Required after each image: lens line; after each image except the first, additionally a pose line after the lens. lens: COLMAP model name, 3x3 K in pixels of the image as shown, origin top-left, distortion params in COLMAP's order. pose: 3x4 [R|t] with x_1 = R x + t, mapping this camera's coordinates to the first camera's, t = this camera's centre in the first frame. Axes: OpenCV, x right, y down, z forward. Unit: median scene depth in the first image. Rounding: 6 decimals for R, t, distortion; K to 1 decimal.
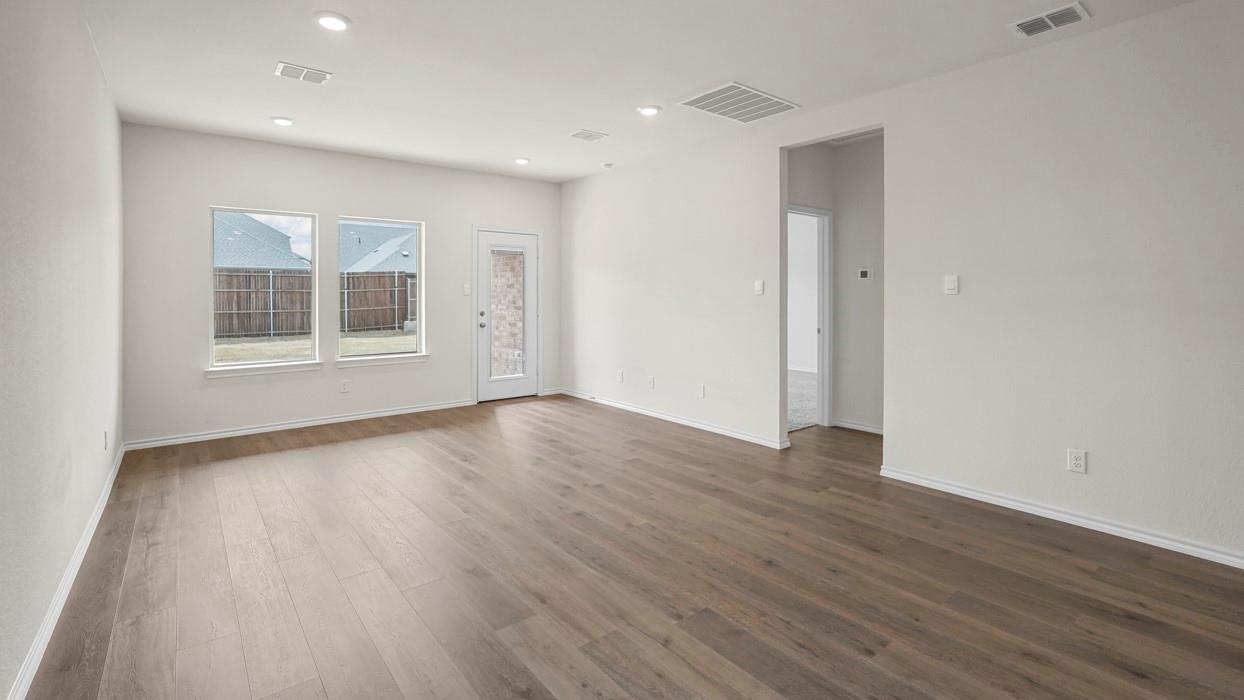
lens RADIAL K [[560.2, 0, 620.8], [0, 560.2, 300.4], [0, 0, 1]] dist [-0.005058, -0.000062]
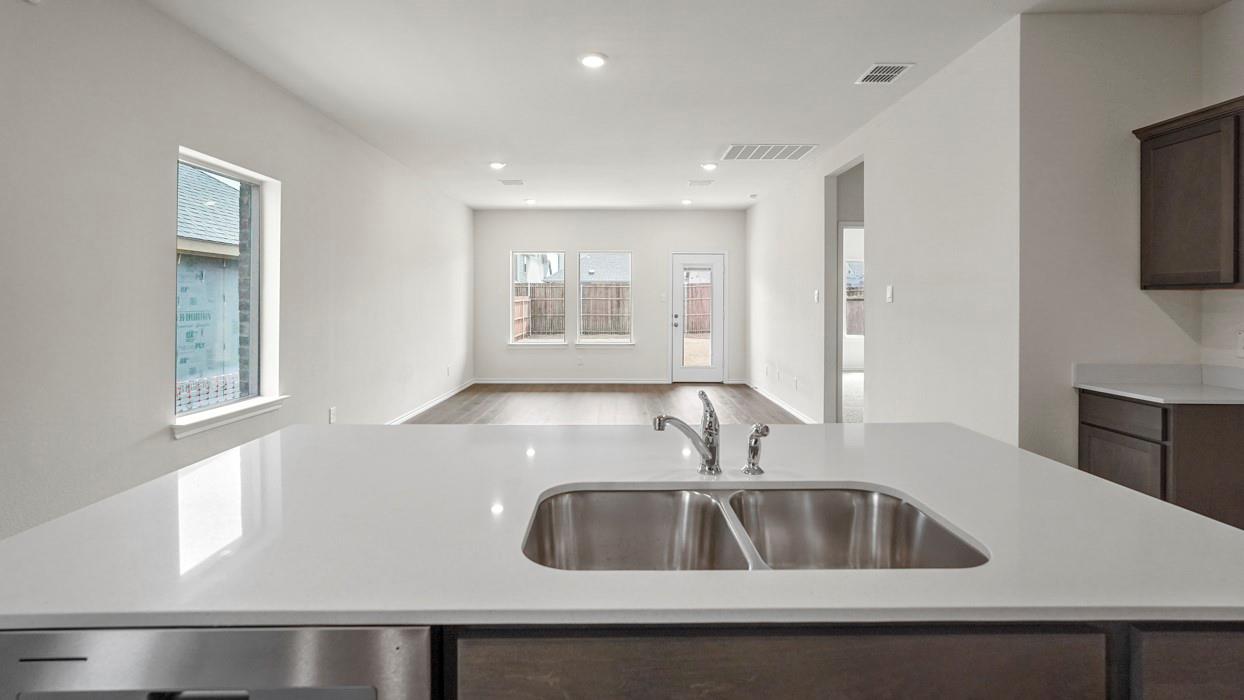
lens RADIAL K [[560.2, 0, 620.8], [0, 560.2, 300.4], [0, 0, 1]] dist [-0.005058, -0.000062]
pose [[0.786702, -0.000551, -0.617333, 0.479827], [-0.008011, 0.999906, -0.011102, 0.002169], [0.617281, 0.013679, 0.786624, -0.133484]]
